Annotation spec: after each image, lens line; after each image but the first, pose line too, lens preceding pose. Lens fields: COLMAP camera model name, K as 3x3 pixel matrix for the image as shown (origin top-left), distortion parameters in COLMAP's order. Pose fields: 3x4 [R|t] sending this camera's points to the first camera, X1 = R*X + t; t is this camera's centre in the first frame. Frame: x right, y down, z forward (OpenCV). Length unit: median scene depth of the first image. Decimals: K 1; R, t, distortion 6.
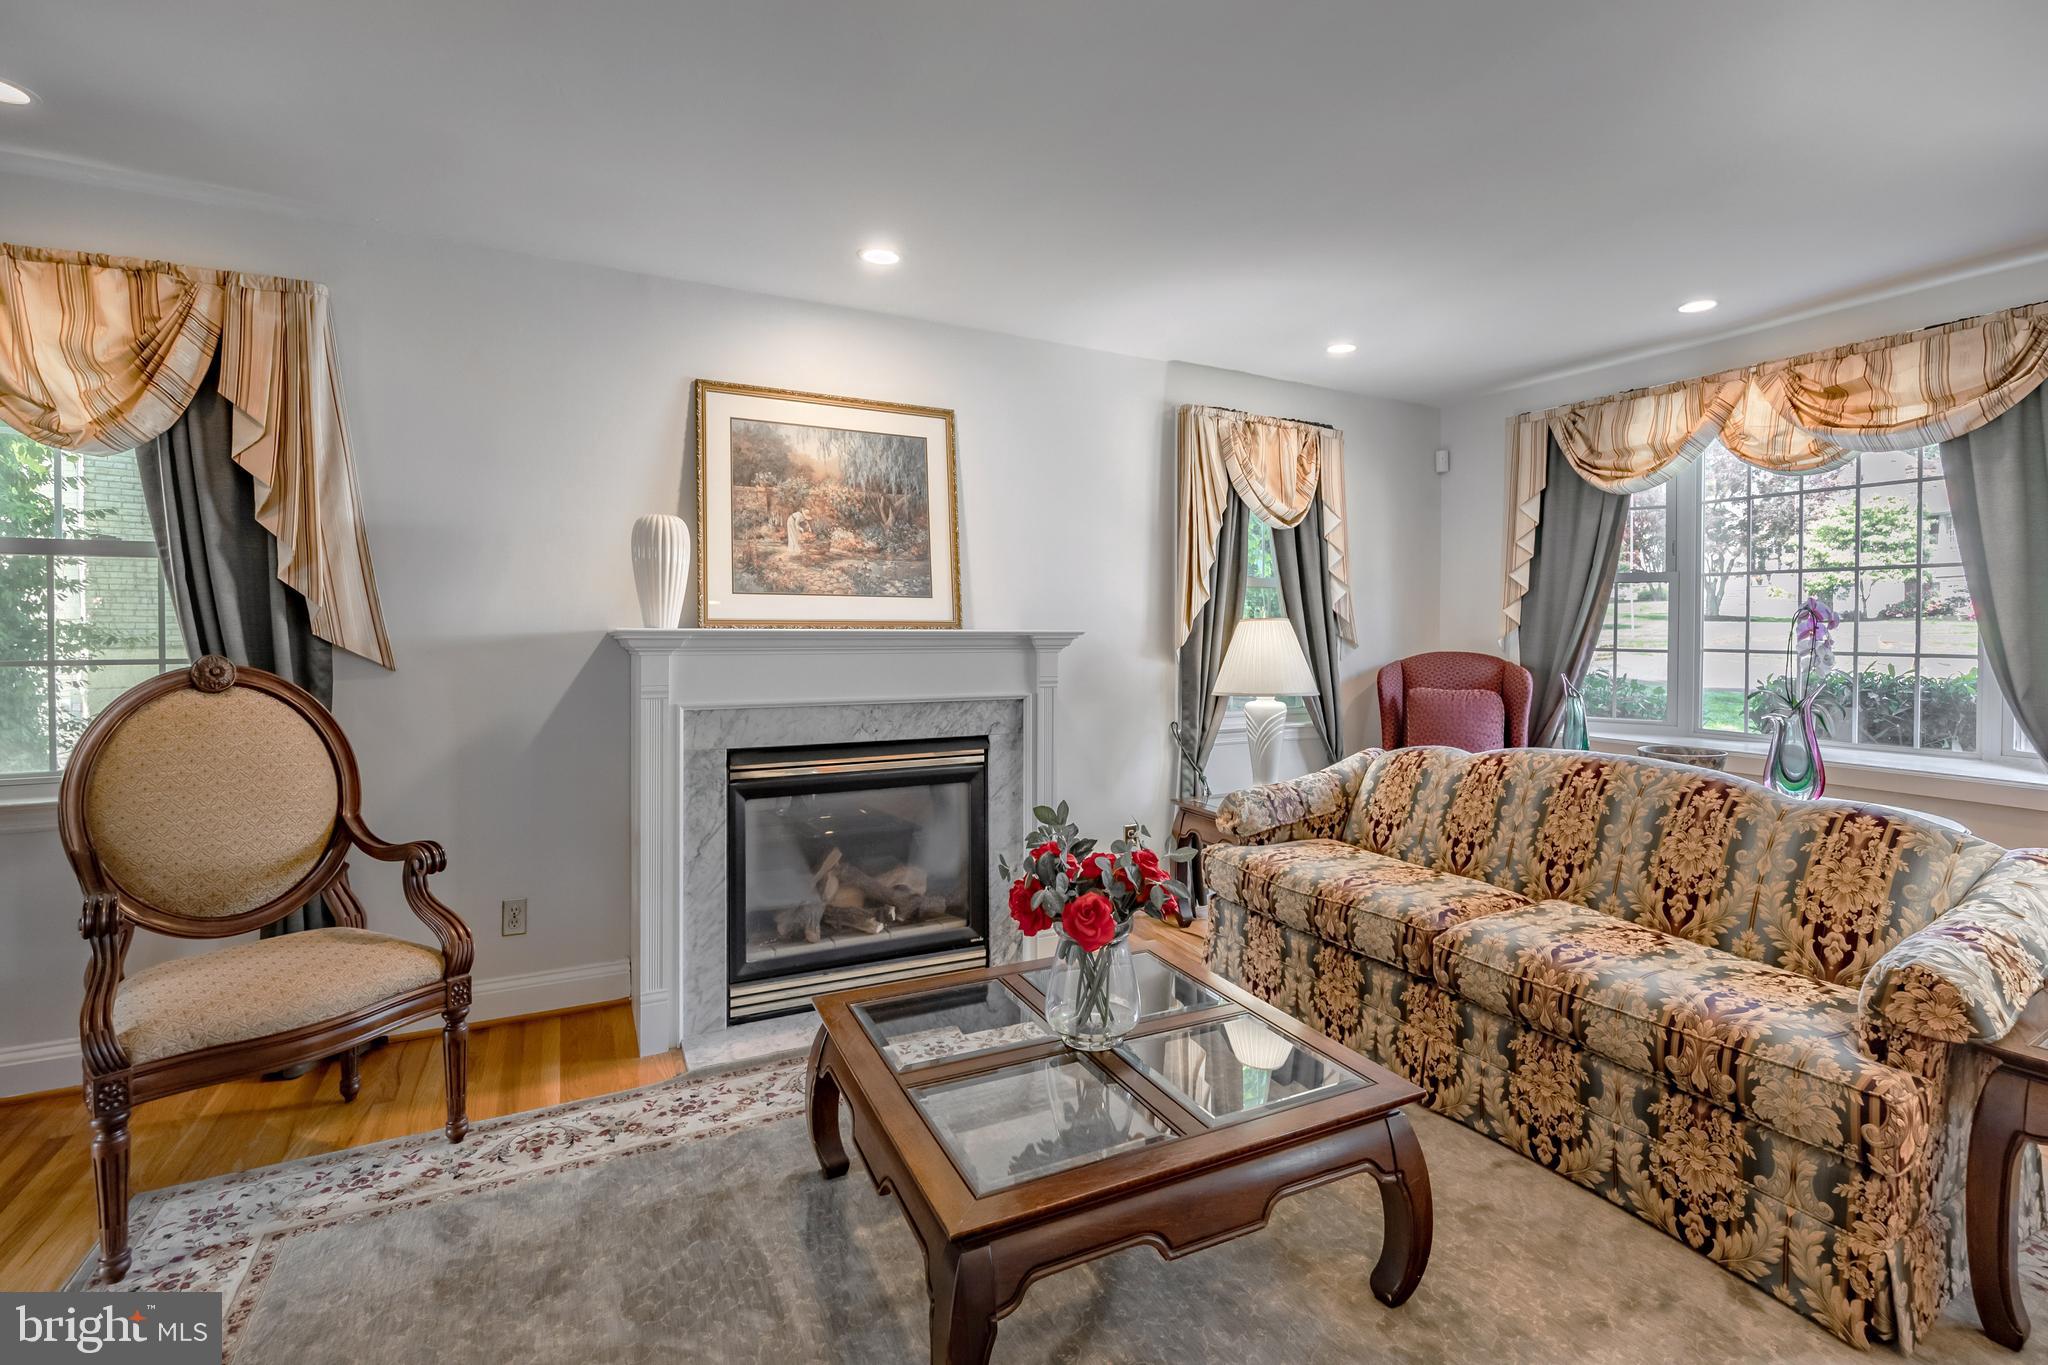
lens RADIAL K [[944.4, 0, 1036.3], [0, 944.4, 631.4], [0, 0, 1]] dist [-0.011986, 0.001116]
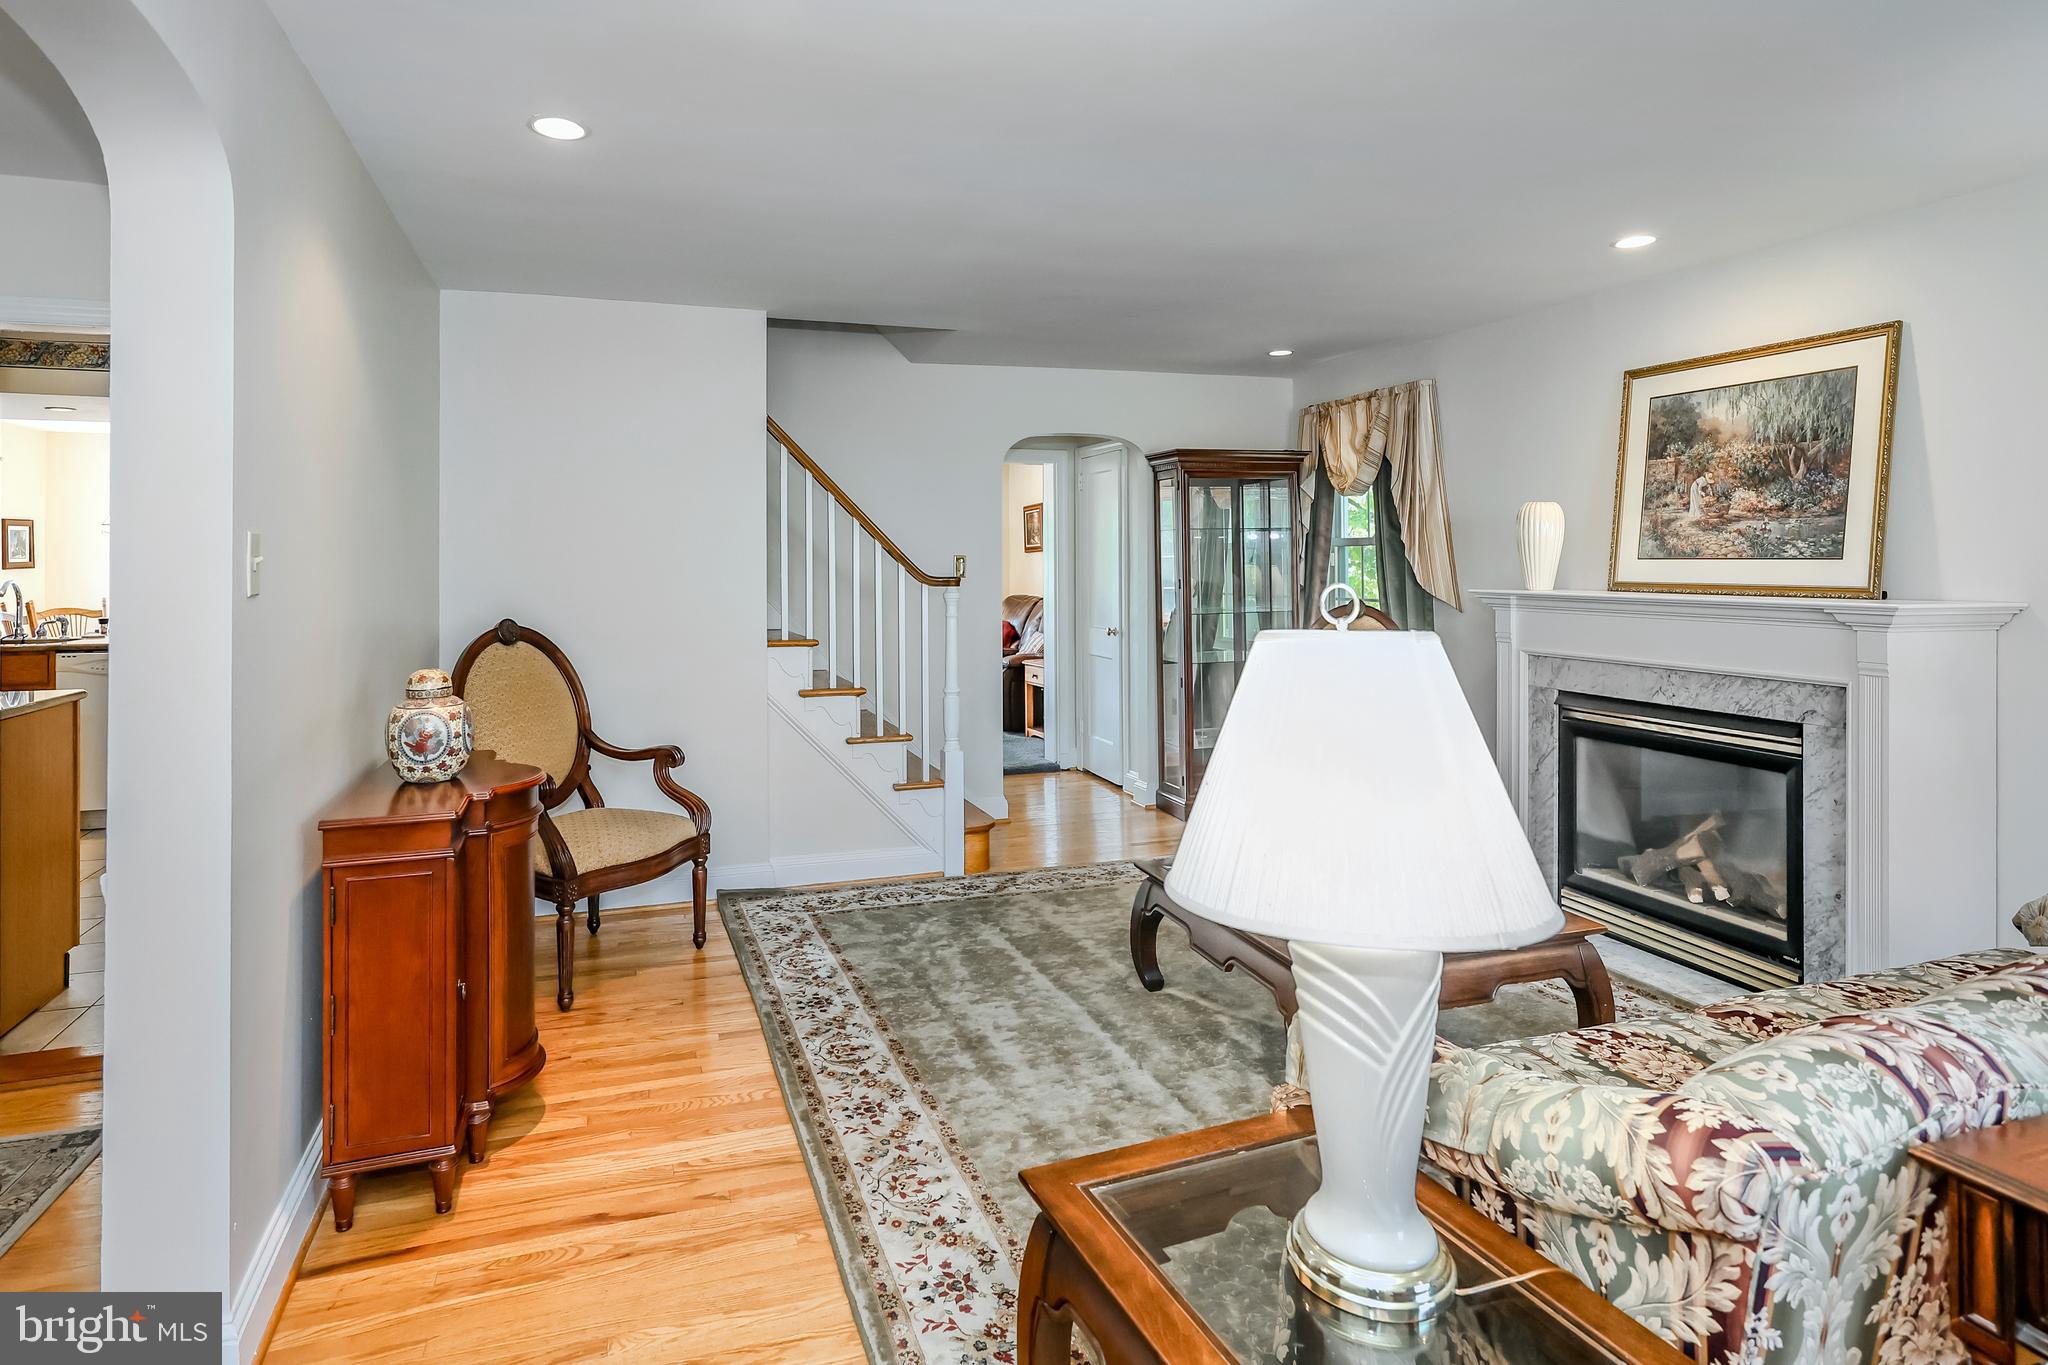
lens RADIAL K [[1076.6, 0, 970.8], [0, 1076.6, 562.5], [0, 0, 1]] dist [0.000745, 0.001368]
pose [[-0.169079, -0.000738, -0.985602, 1.030362], [-0.001896, 0.999998, -0.000423, -0.033170], [0.985601, 0.001797, -0.169080, 0.426858]]
